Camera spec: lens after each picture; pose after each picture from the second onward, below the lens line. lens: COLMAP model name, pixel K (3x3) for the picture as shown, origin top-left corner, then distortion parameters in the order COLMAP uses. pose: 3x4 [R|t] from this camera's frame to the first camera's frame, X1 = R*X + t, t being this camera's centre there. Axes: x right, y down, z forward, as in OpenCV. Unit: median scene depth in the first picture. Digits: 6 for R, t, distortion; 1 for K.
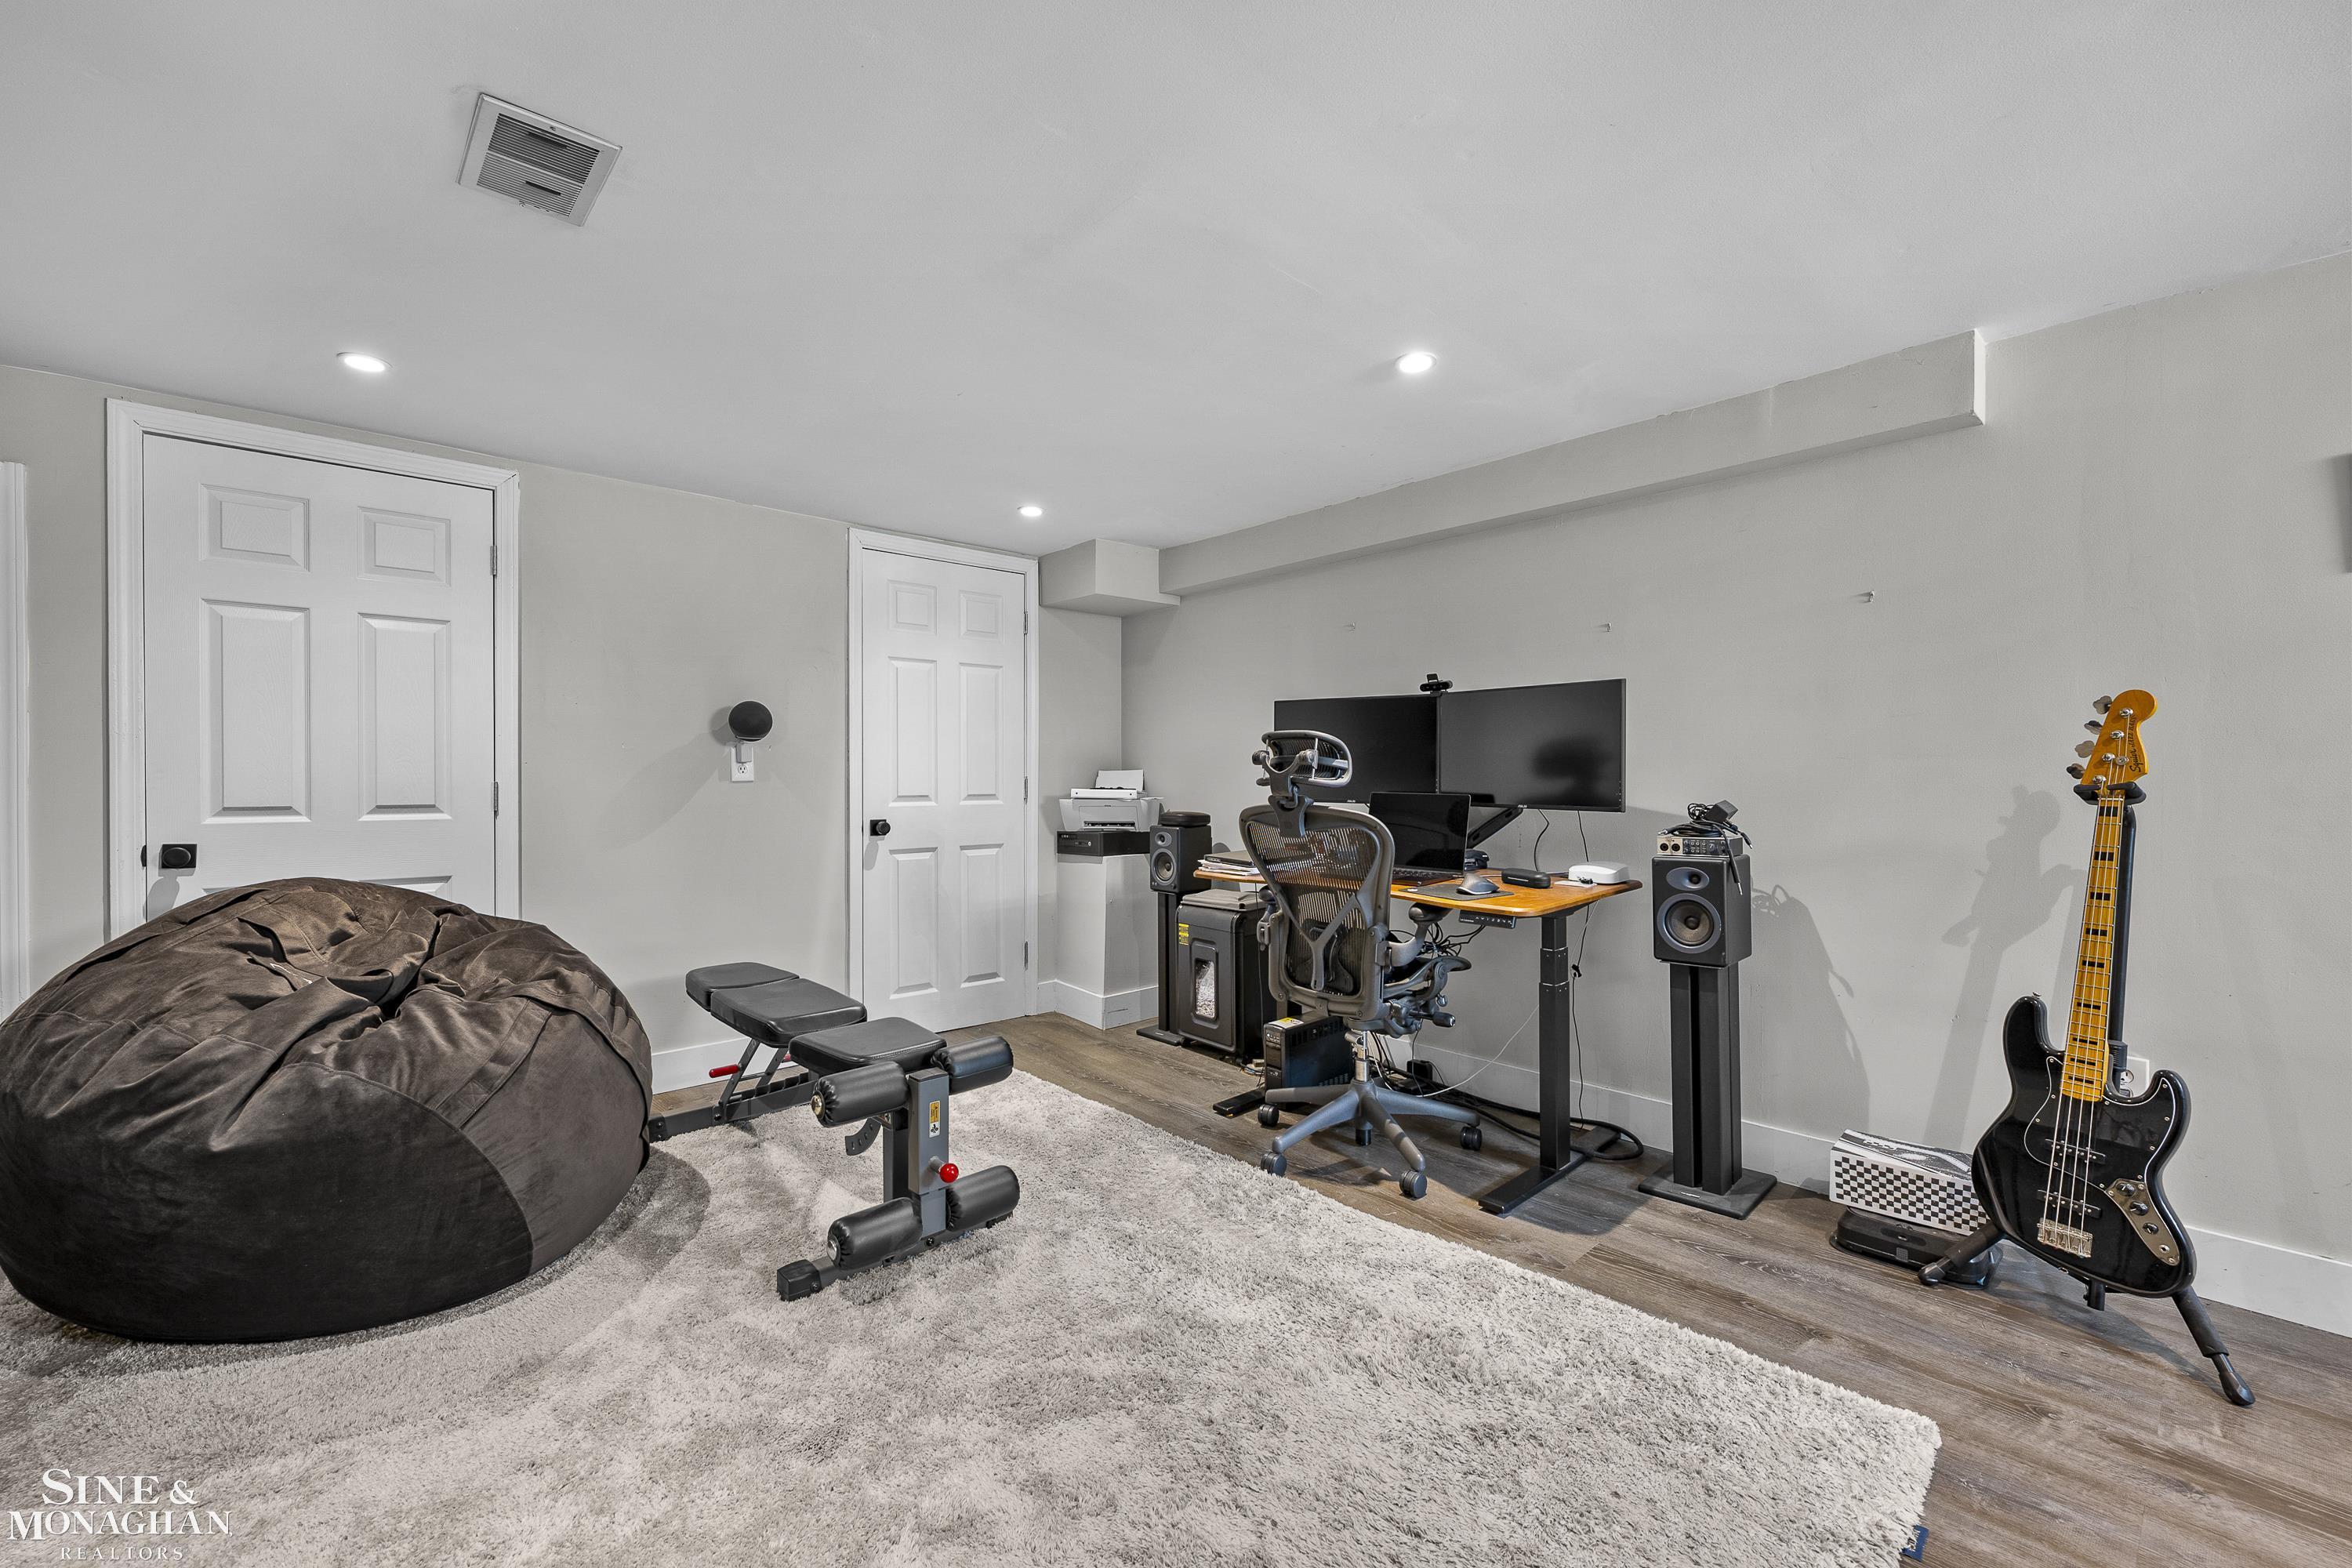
lens RADIAL K [[983.6, 0, 1177.0], [0, 983.6, 782.3], [0, 0, 1]] dist [0.002646, 0.000139]
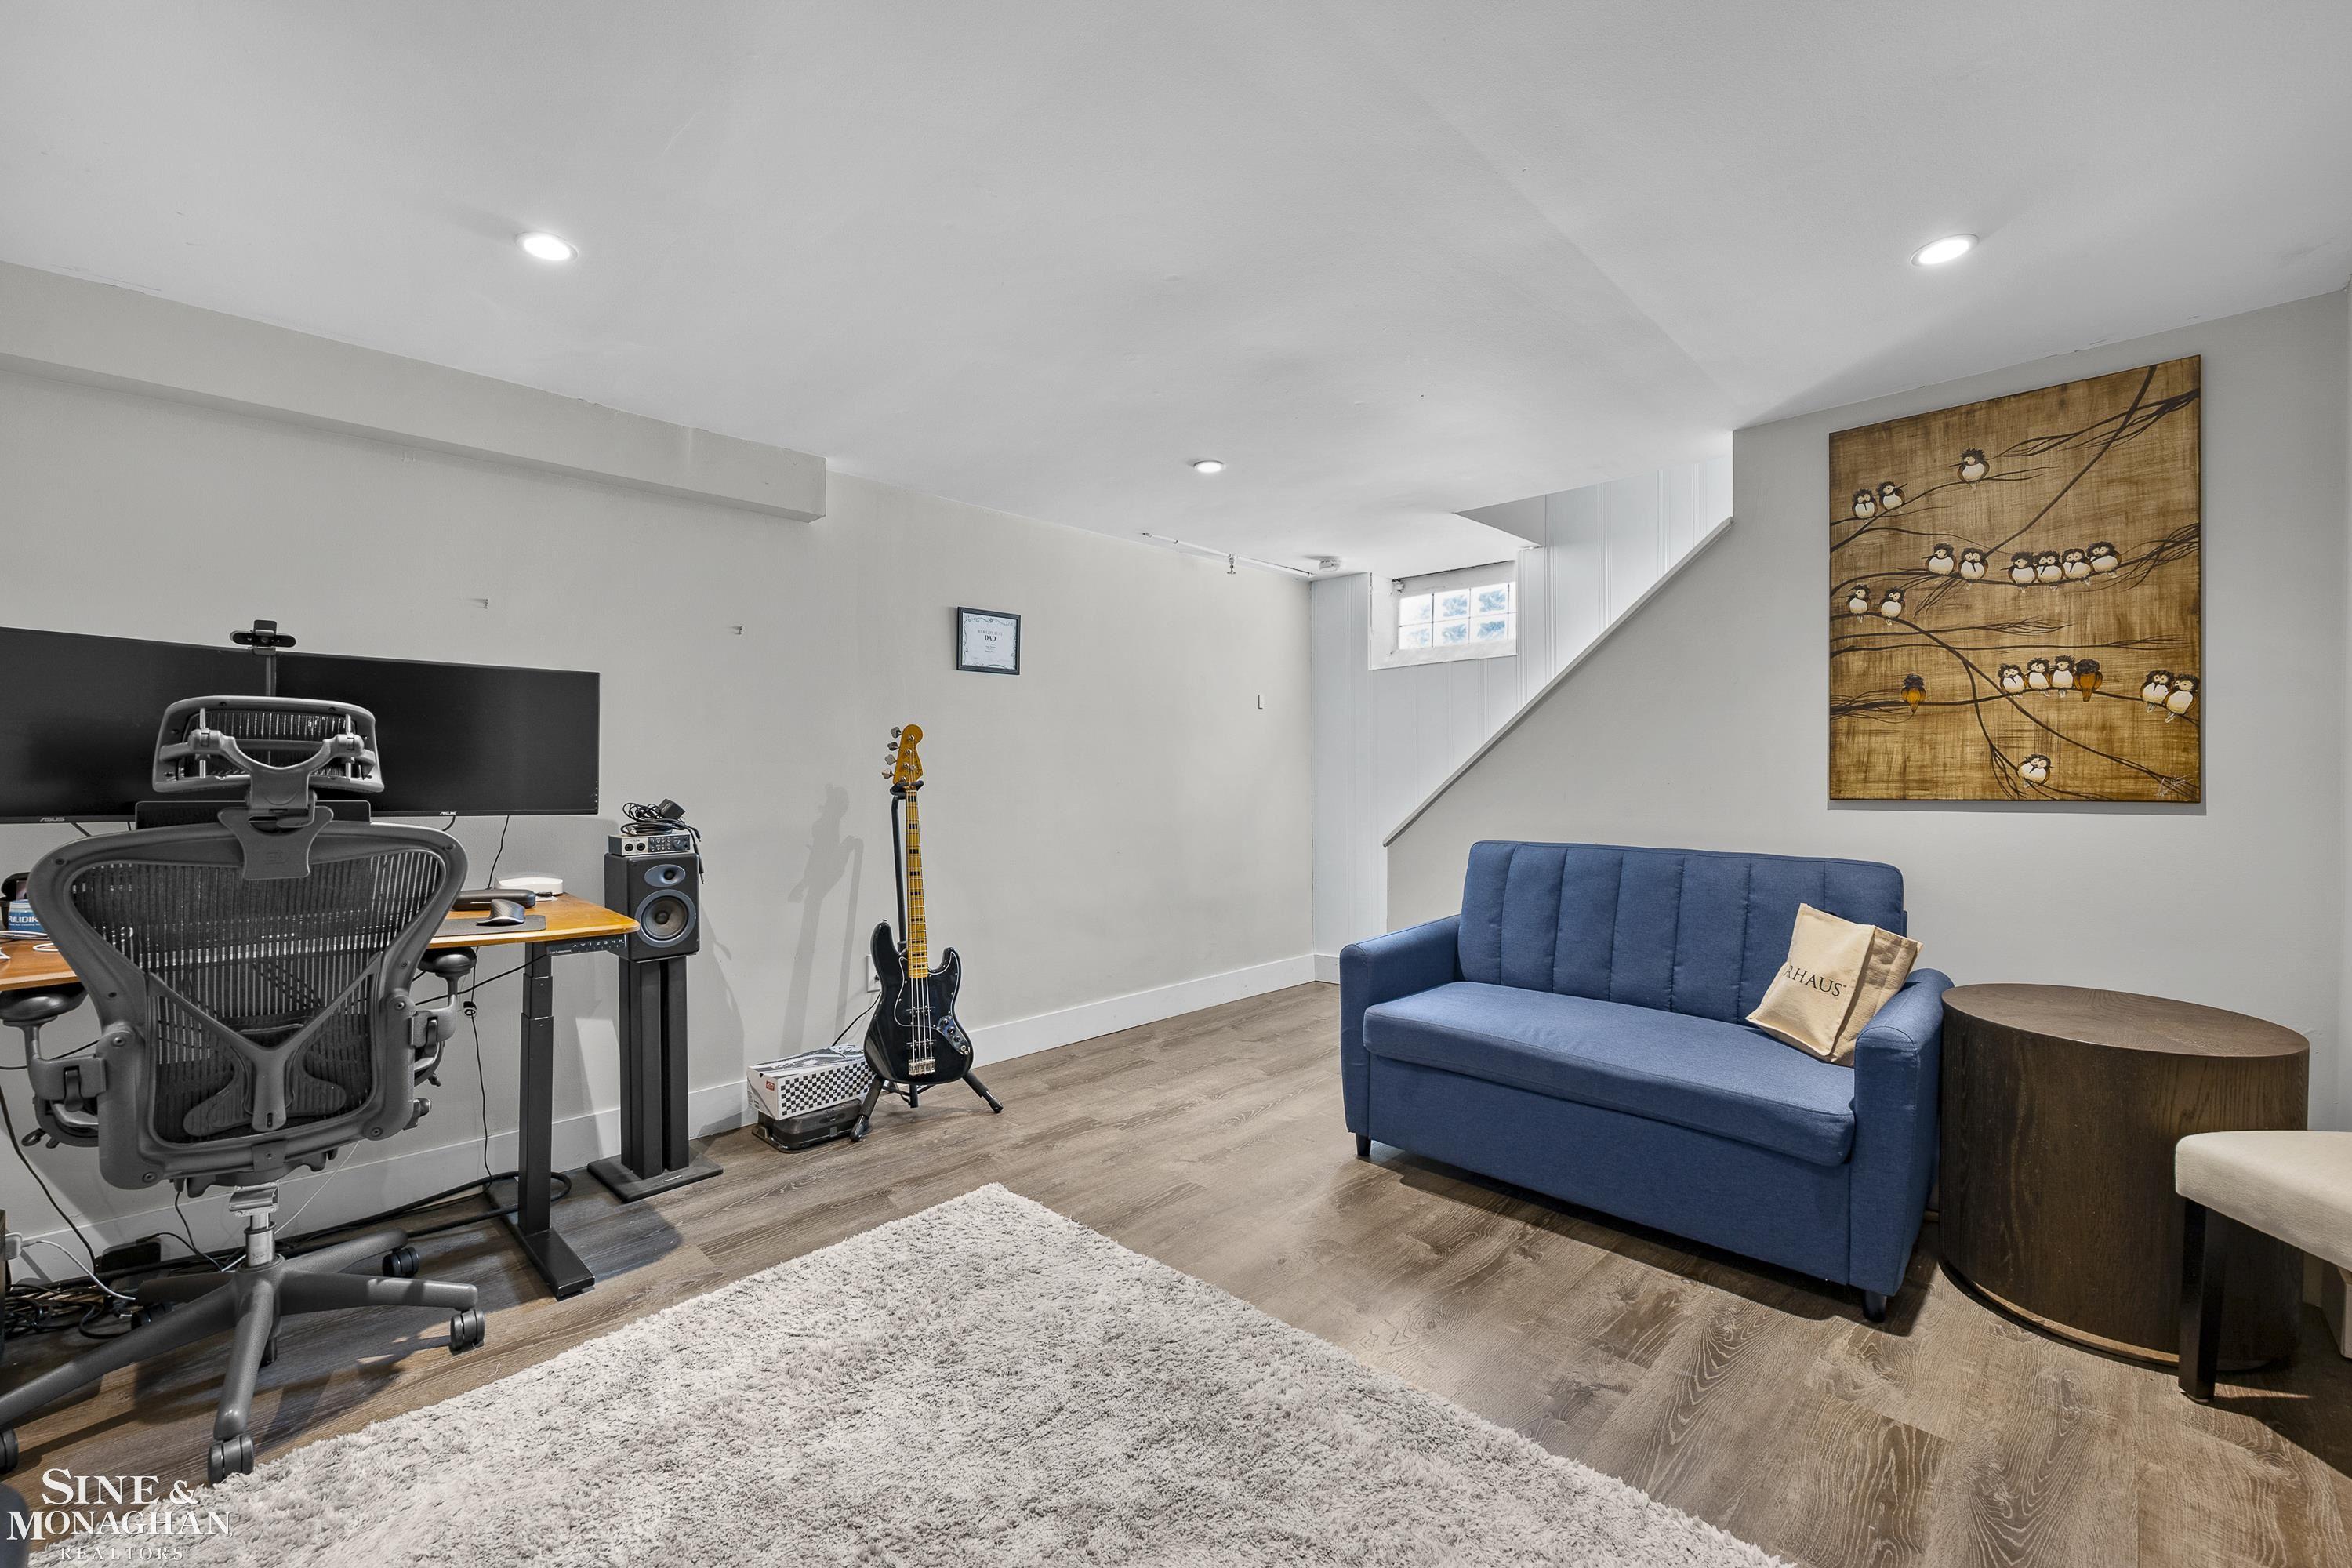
lens RADIAL K [[983.6, 0, 1177.0], [0, 983.6, 782.5], [0, 0, 1]] dist [0.002646, 0.000139]
pose [[-0.072364, -0.004401, 0.997369, -0.603752], [0.003076, 0.999985, 0.004636, -0.002941], [-0.997374, 0.003404, -0.072349, 0.591714]]
